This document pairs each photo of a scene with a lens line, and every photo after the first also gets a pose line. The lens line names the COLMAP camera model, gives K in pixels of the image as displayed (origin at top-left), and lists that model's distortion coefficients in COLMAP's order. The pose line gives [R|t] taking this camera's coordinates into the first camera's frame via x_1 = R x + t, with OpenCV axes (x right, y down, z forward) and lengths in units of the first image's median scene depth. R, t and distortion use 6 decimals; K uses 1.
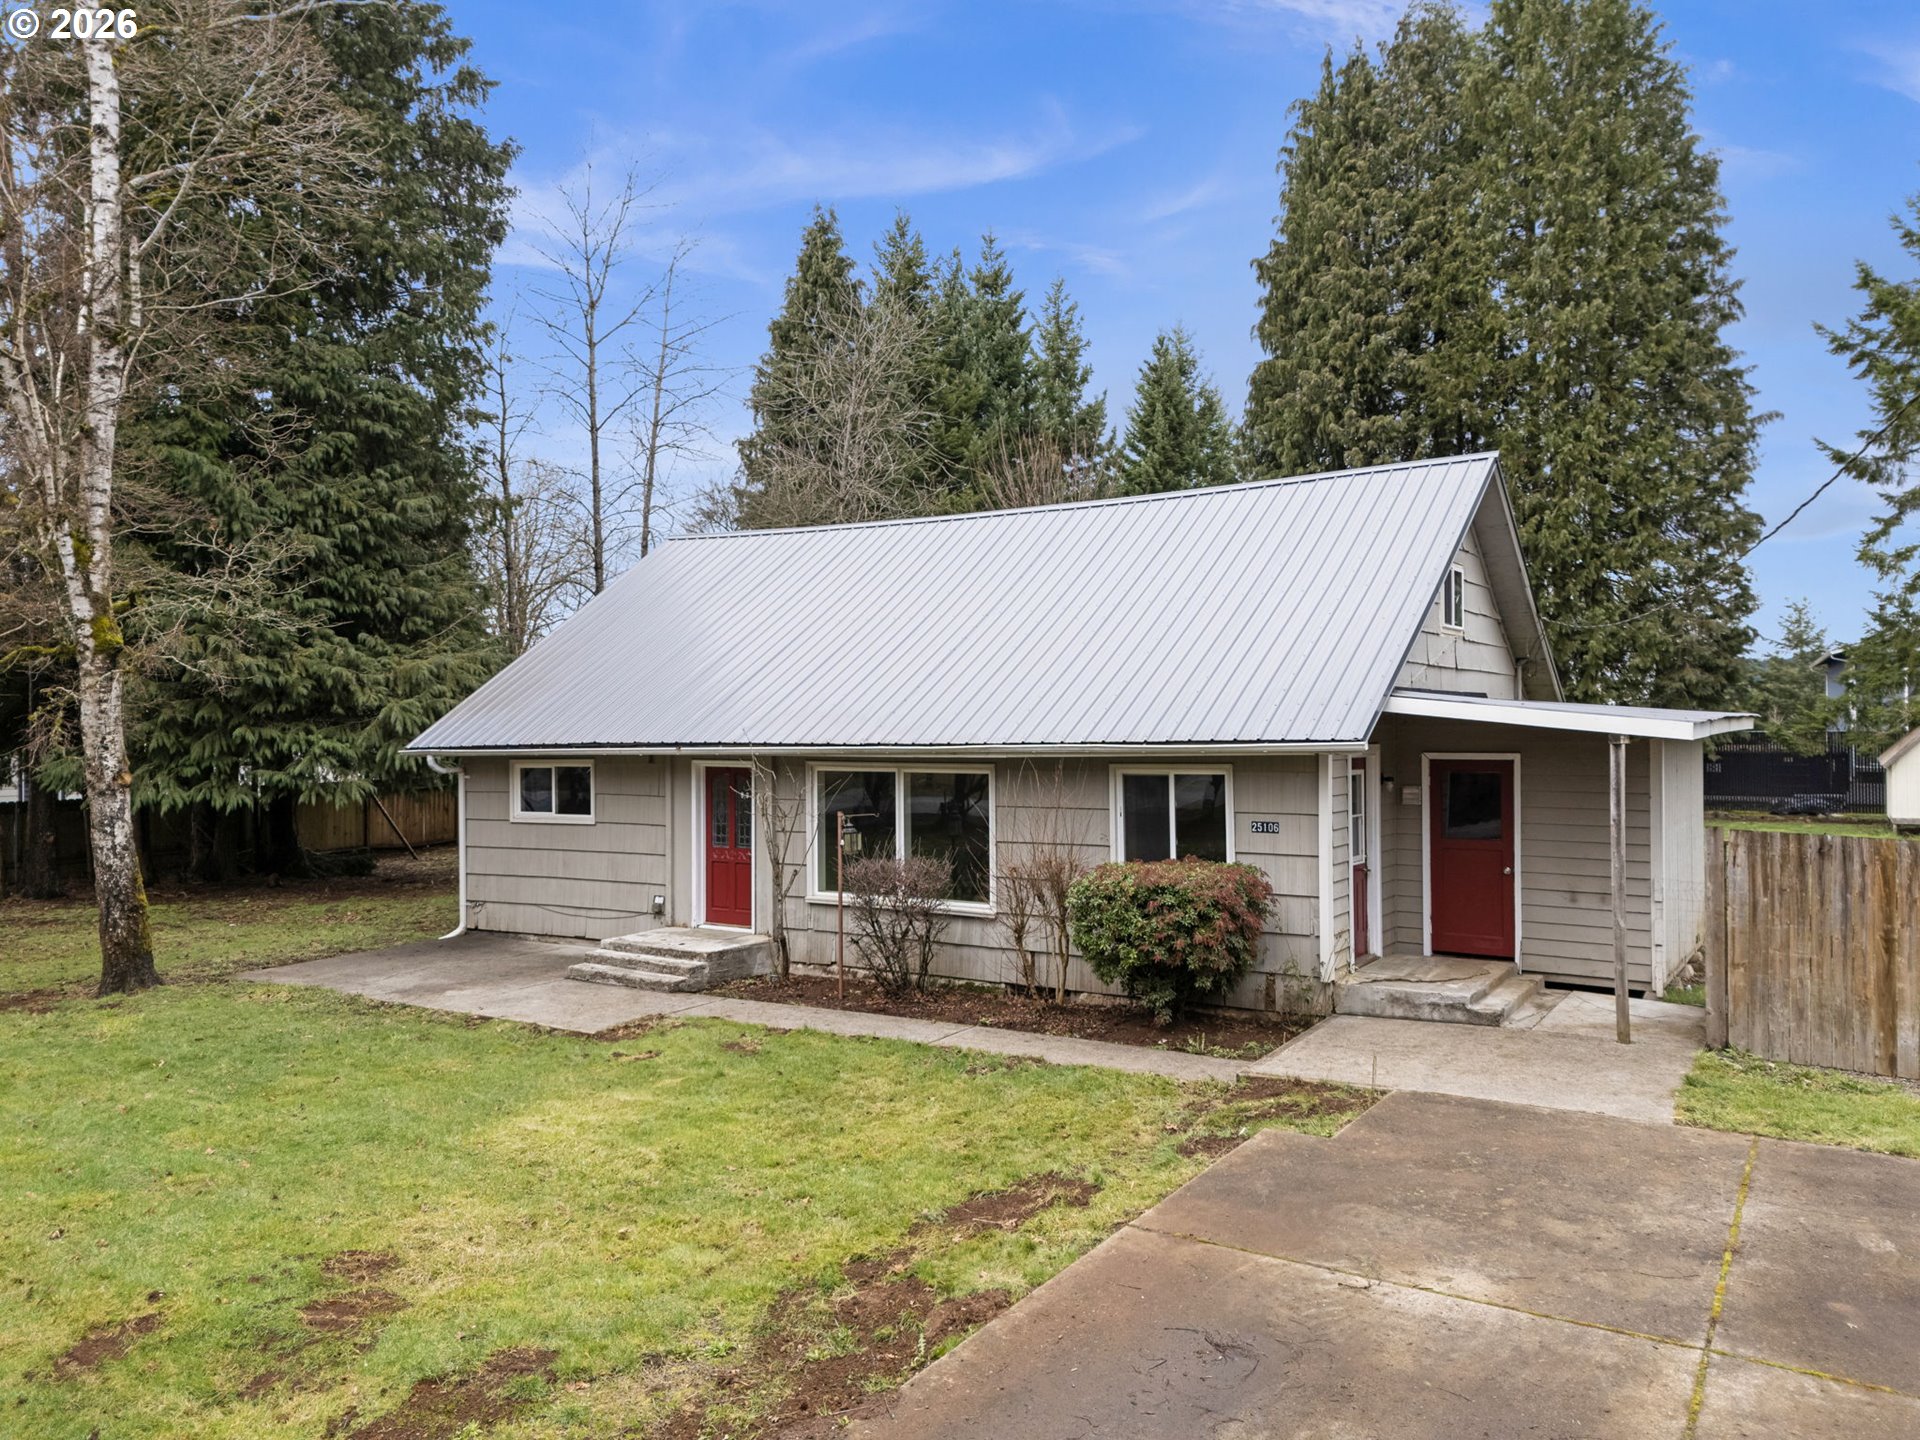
lens RADIAL K [[1150.4, 0, 958.2], [0, 1150.4, 743.6], [0, 0, 1]] dist [0.053953, -0.031145]
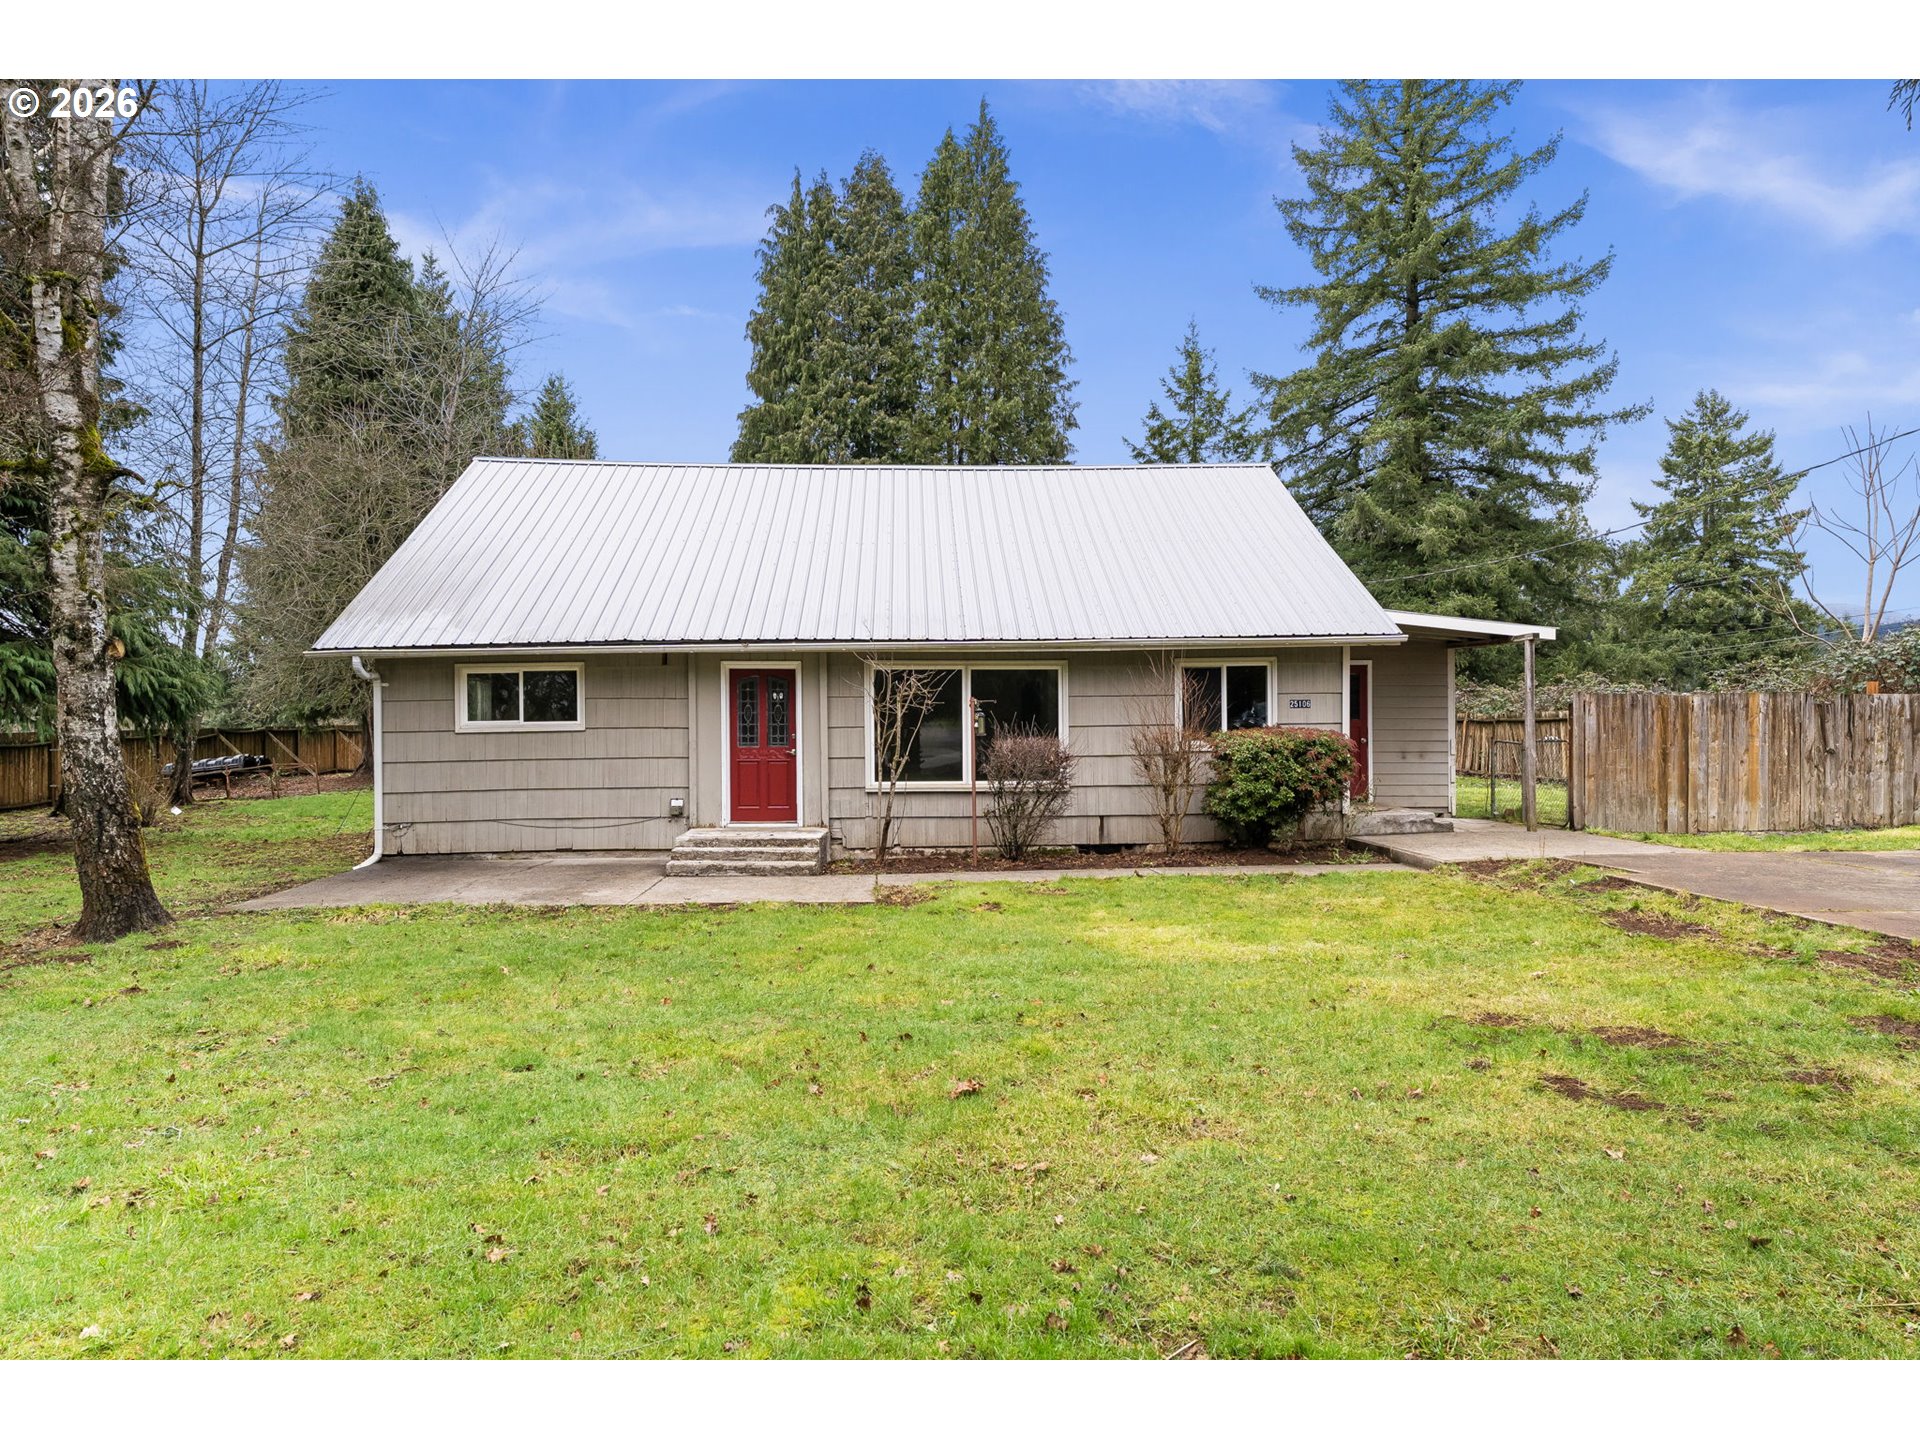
lens RADIAL K [[949.6, 0, 853.0], [0, 949.6, 732.2], [0, 0, 1]] dist [-0.001519, -0.000063]
pose [[0.871030, -0.004582, 0.491209, -0.522784], [0.003699, 0.999989, 0.002768, 0.072140], [-0.491216, -0.000594, 0.871038, 0.212325]]
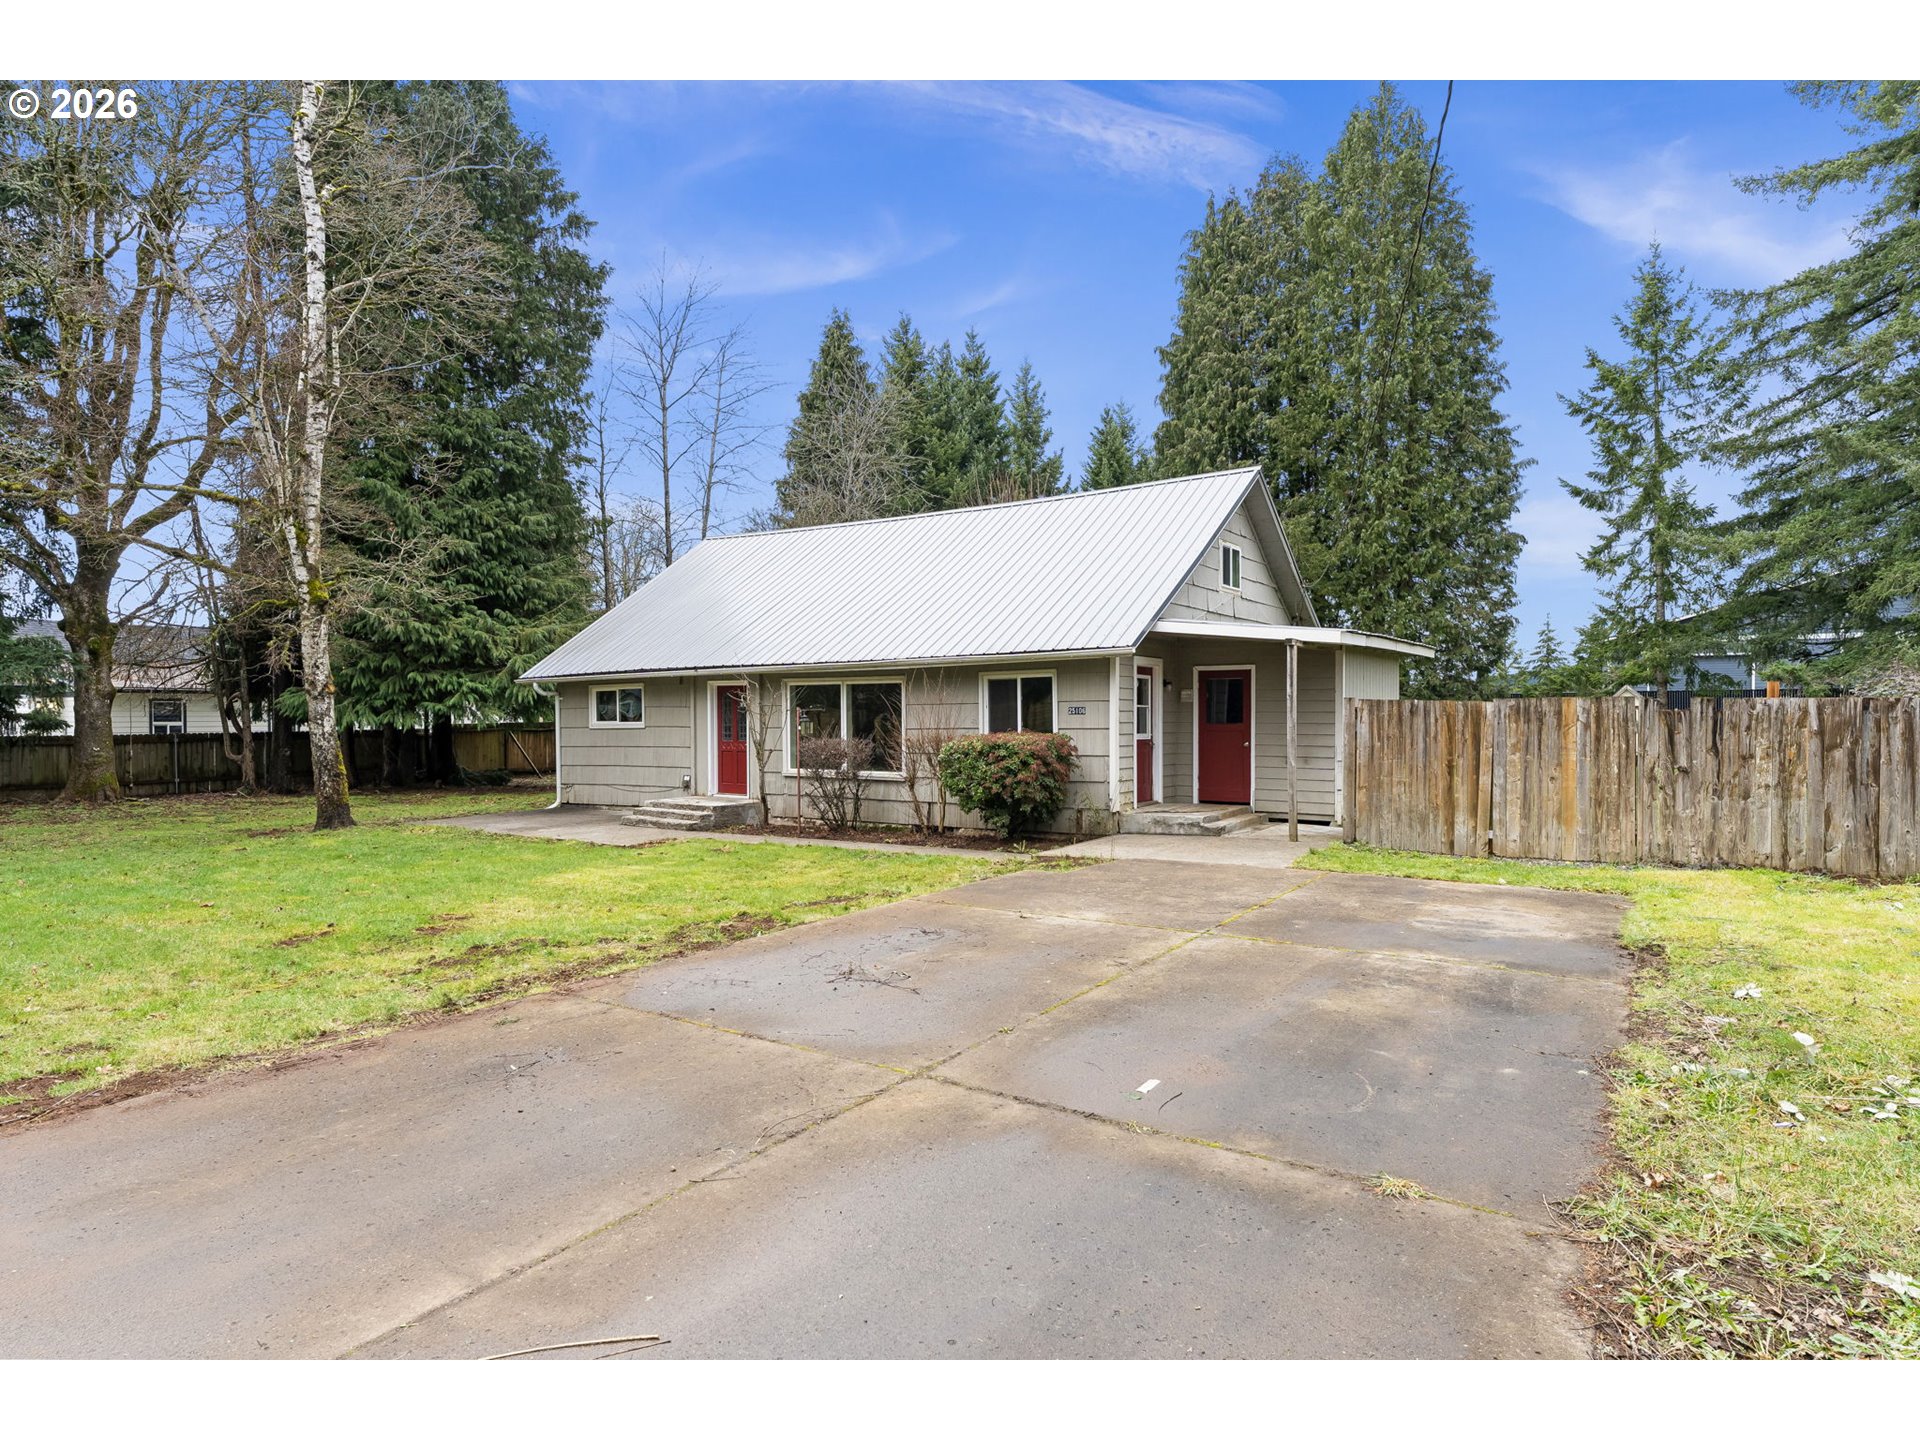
lens RADIAL K [[871.2, 0, 943.5], [0, 871.2, 729.4], [0, 0, 1]] dist [-0.001706, 0.000480]
pose [[0.999850, 0.000790, -0.017321, 0.081870], [-0.000570, 0.999919, 0.012714, 0.059098], [0.017330, -0.012702, 0.999769, -0.088709]]
